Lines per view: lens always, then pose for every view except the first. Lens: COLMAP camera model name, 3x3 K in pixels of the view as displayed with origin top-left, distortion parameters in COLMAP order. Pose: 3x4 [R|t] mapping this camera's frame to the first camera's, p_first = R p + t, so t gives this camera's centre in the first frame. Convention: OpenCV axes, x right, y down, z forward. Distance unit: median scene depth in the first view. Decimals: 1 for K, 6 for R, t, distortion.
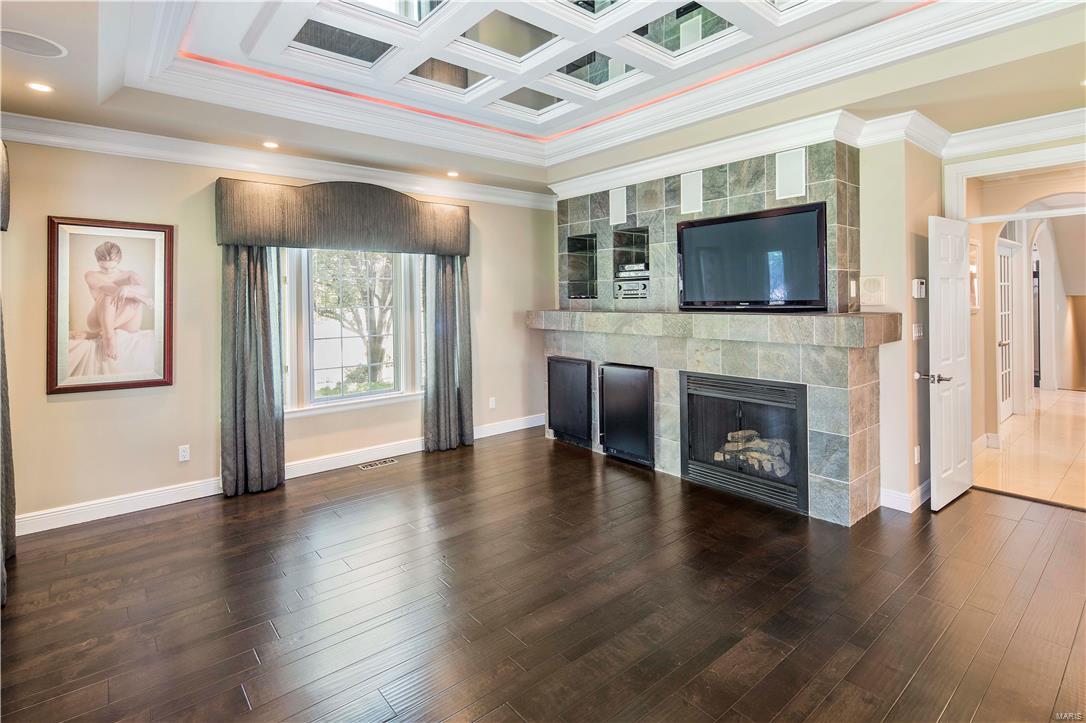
lens RADIAL K [[519.8, 0, 543.3], [0, 519.8, 380.7], [0, 0, 1]] dist [0.001683, 0.000155]
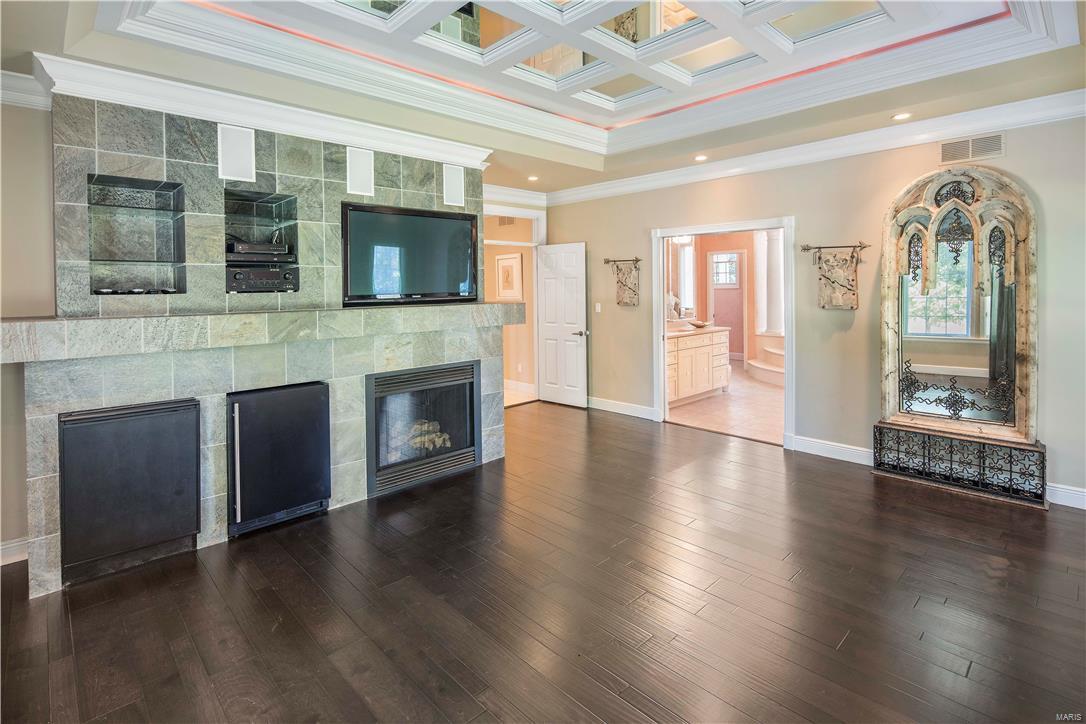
lens RADIAL K [[530.1, 0, 543.0], [0, 530.1, 362.0], [0, 0, 1]] dist [0.001554, 0.000178]
pose [[-0.067425, -0.127268, 0.989574, -0.650989], [0.171482, 0.975594, 0.137154, -0.115096], [-0.982877, 0.178942, -0.043955, 0.776367]]
